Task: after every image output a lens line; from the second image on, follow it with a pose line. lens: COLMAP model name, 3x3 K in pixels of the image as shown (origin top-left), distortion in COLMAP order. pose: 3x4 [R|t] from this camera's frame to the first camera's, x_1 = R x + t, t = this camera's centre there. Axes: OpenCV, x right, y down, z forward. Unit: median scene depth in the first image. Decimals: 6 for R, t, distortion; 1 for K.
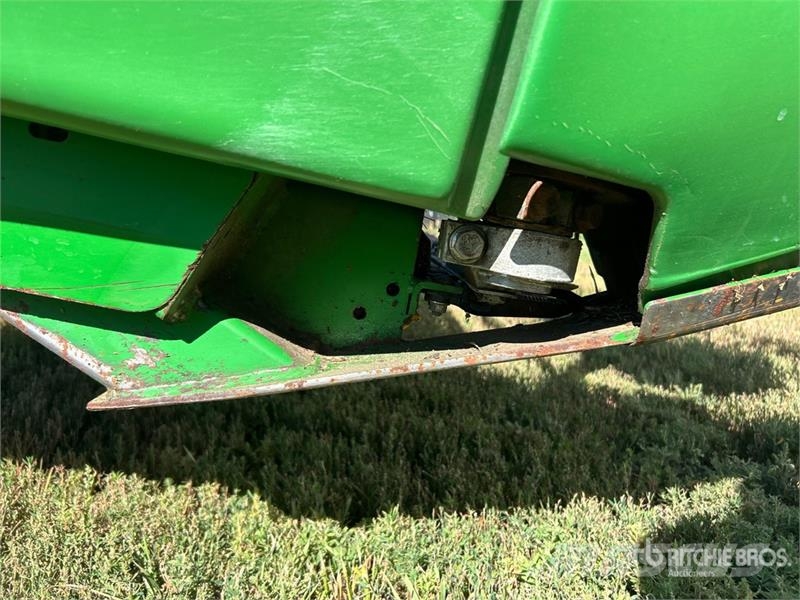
lens RADIAL K [[621.5, 0, 400.0], [0, 621.5, 300.0], [0, 0, 1]] dist [0.056426, -0.063540]
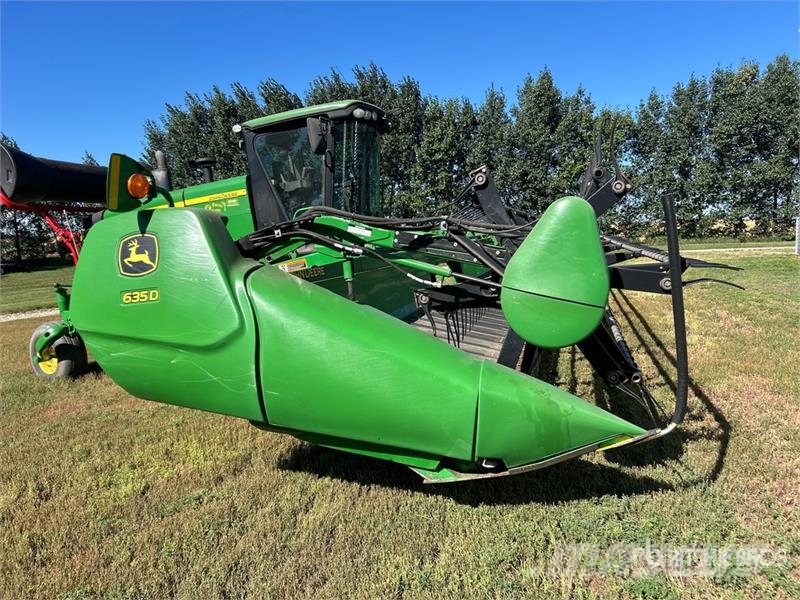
lens RADIAL K [[621.5, 0, 400.0], [0, 621.5, 300.0], [0, 0, 1]] dist [0.056426, -0.063540]
pose [[0.951543, -0.066591, -0.300219, 1.074242], [0.062597, 0.997776, -0.022915, -1.288593], [0.301077, 0.003012, 0.953595, -4.238652]]
